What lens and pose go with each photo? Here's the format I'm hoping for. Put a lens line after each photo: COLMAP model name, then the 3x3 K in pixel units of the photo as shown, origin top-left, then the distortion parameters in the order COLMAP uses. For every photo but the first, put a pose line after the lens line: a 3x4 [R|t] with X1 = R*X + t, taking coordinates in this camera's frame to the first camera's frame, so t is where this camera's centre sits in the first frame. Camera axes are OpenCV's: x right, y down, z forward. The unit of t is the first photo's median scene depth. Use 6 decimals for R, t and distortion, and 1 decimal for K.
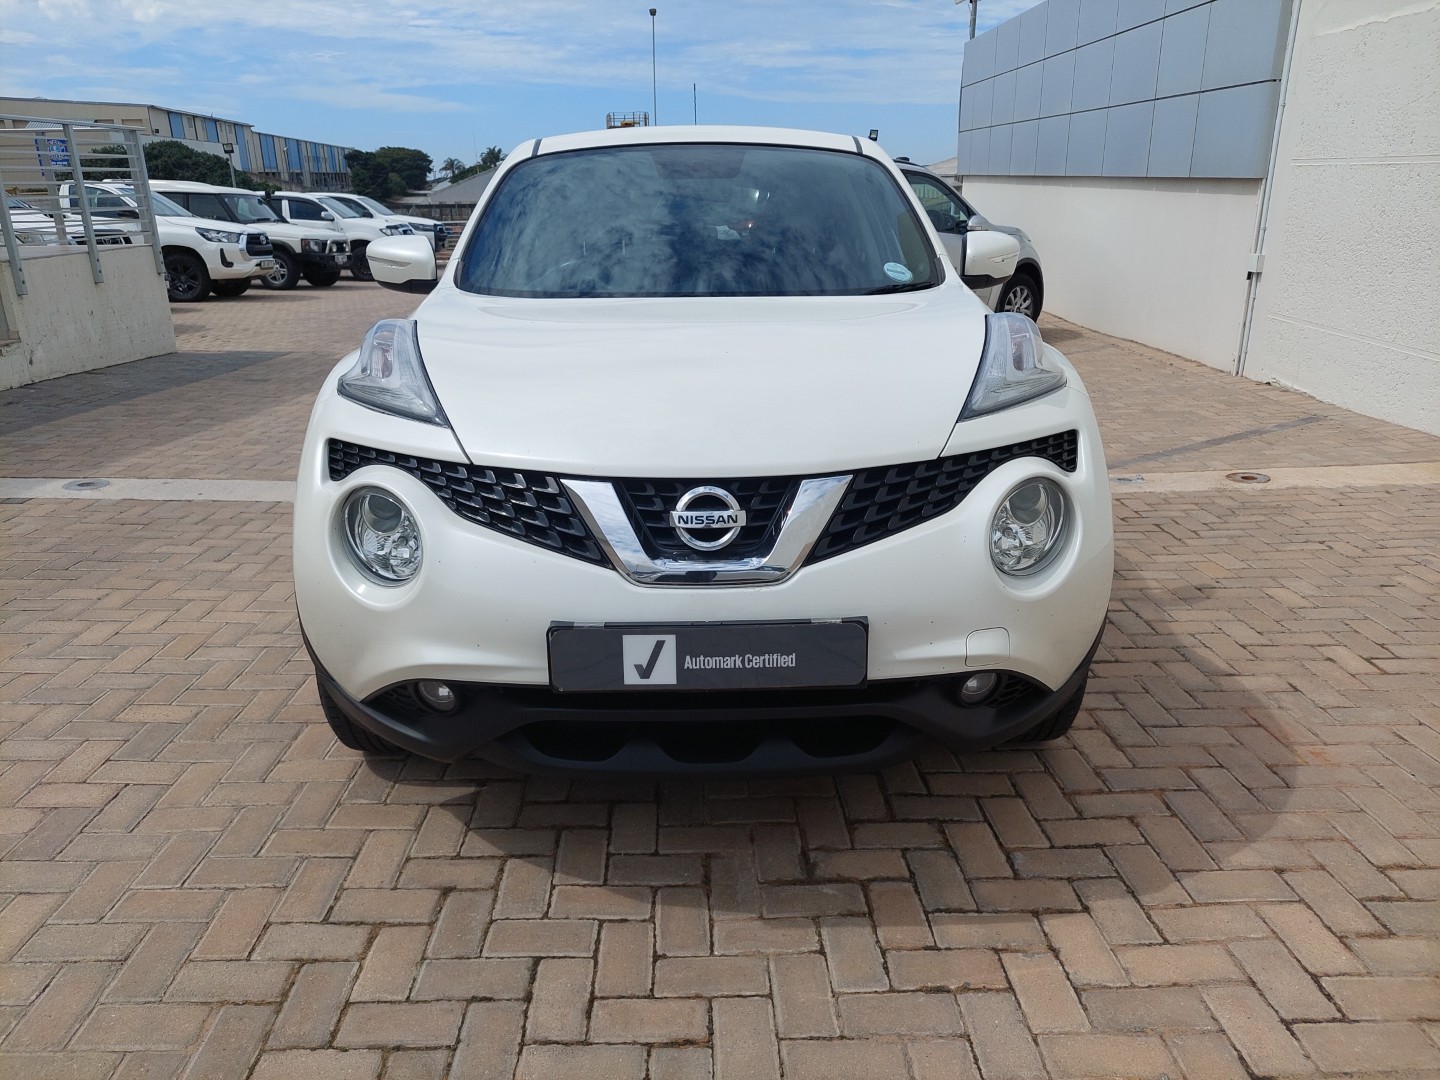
lens RADIAL K [[1033.7, 0, 720.0], [0, 1033.7, 540.0], [0, 0, 1]] dist [0.012092, -0.001911]
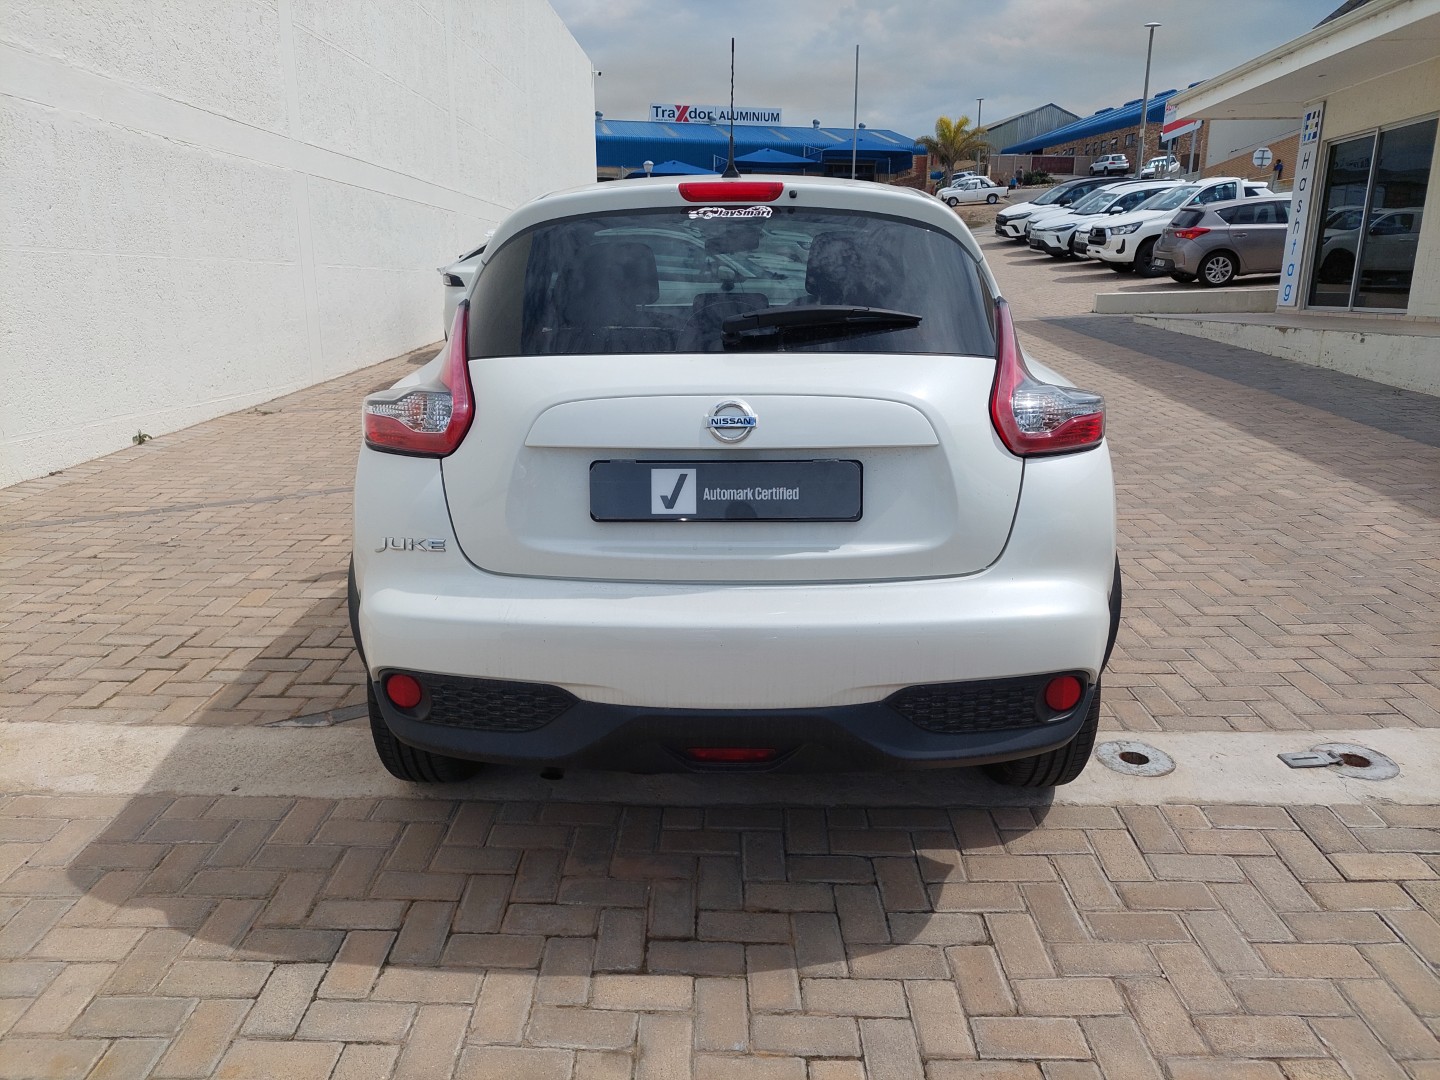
lens RADIAL K [[1033.7, 0, 720.0], [0, 1033.7, 540.0], [0, 0, 1]] dist [0.012092, -0.001911]
pose [[-0.999243, 0.004161, 0.038671, -0.051744], [0.024685, 0.836196, 0.547874, -0.656852], [-0.030057, 0.548414, -0.835666, 2.029362]]
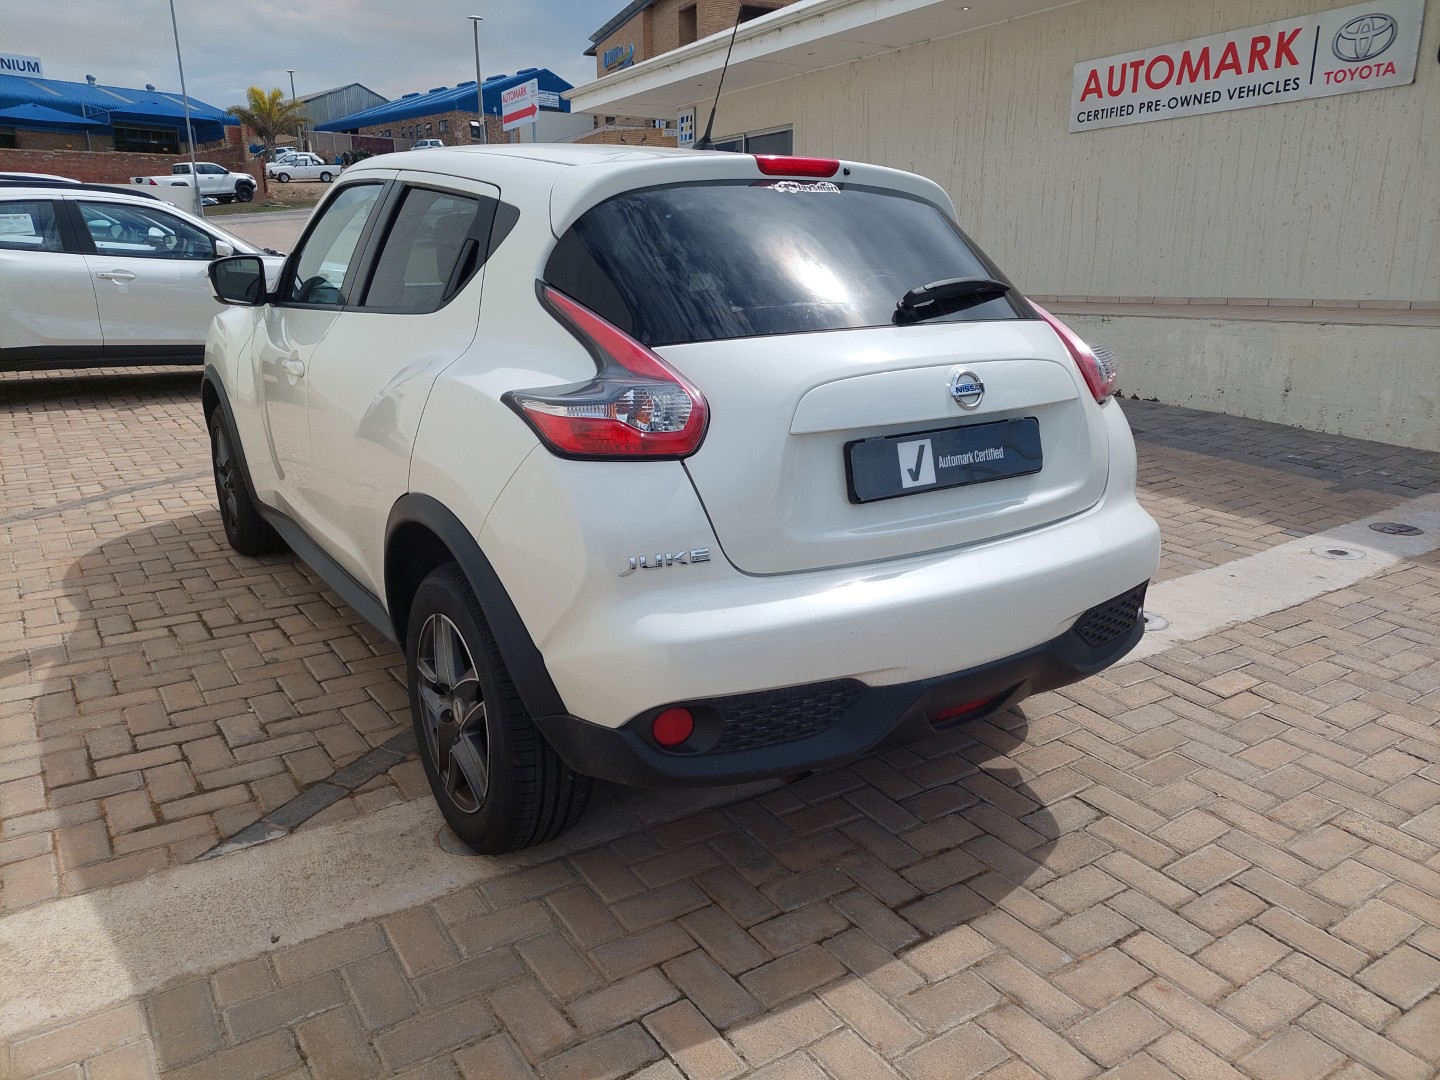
lens RADIAL K [[1034.1, 0, 690.4], [0, 1034.1, 544.0], [0, 0, 1]] dist [0.014816, -0.001437]
pose [[-0.850699, 0.157986, -0.501349, 0.394455], [-0.154604, 0.836380, 0.525896, -0.615153], [0.502403, 0.524890, -0.687082, 1.898400]]
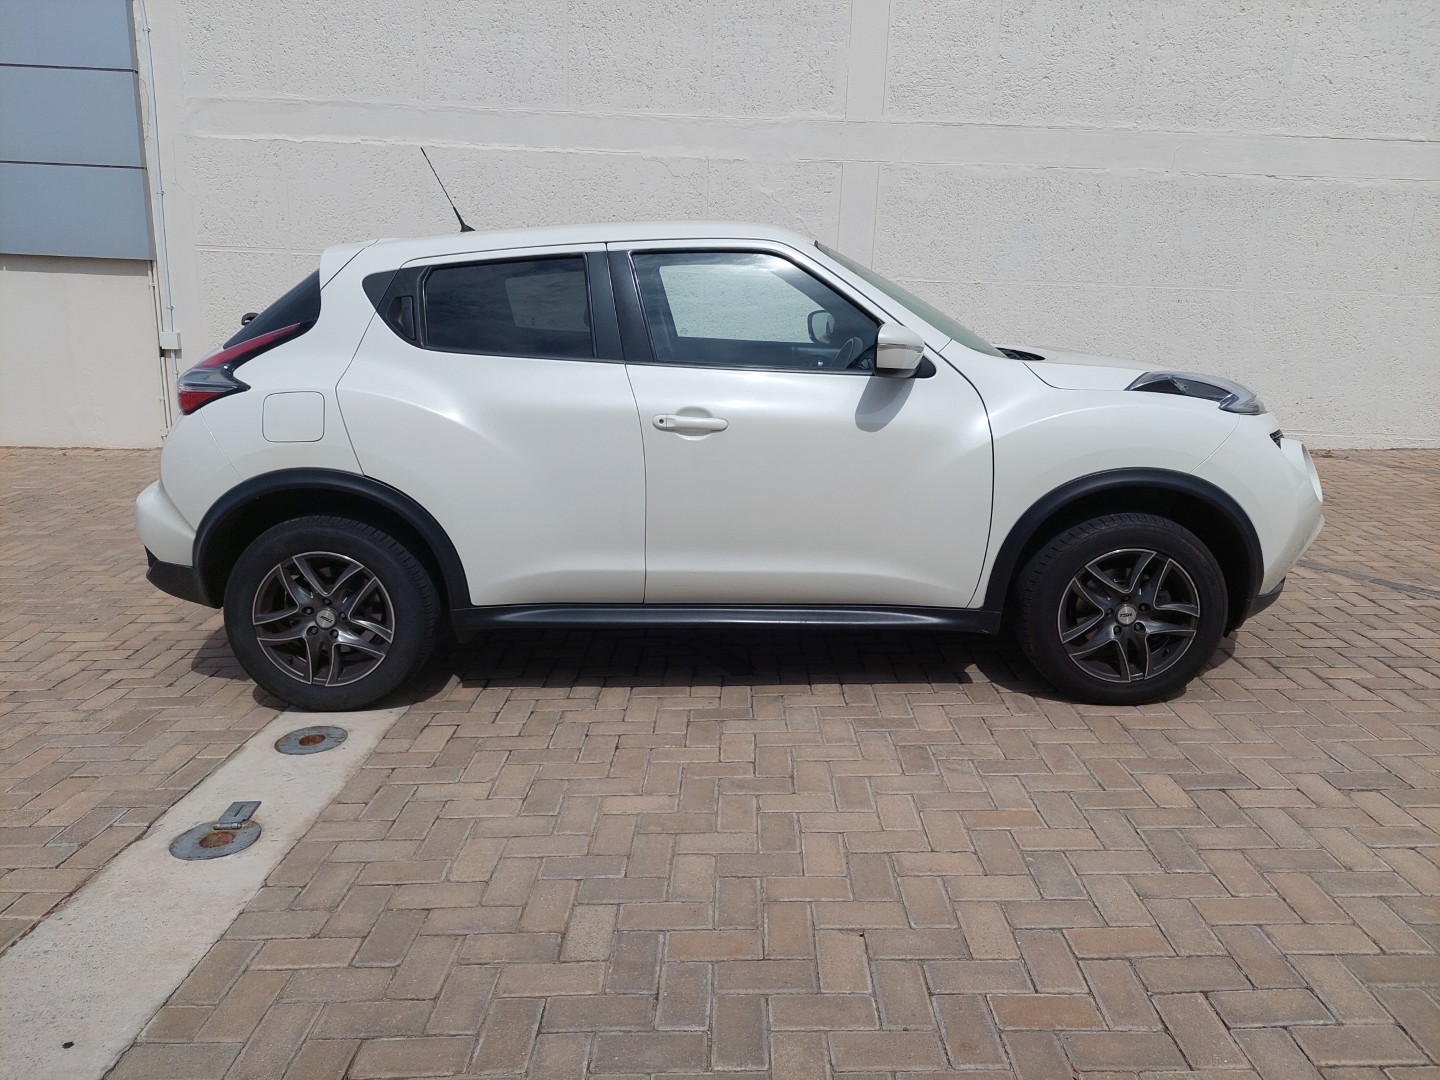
lens RADIAL K [[1055.5, 0, 723.8], [0, 1055.5, 506.5], [0, 0, 1]] dist [0.019905, -0.000406]
pose [[0.018034, -0.198154, 0.980005, -1.177628], [0.298003, 0.936681, 0.183910, -0.317012], [-0.954394, 0.288728, 0.075943, 0.983770]]
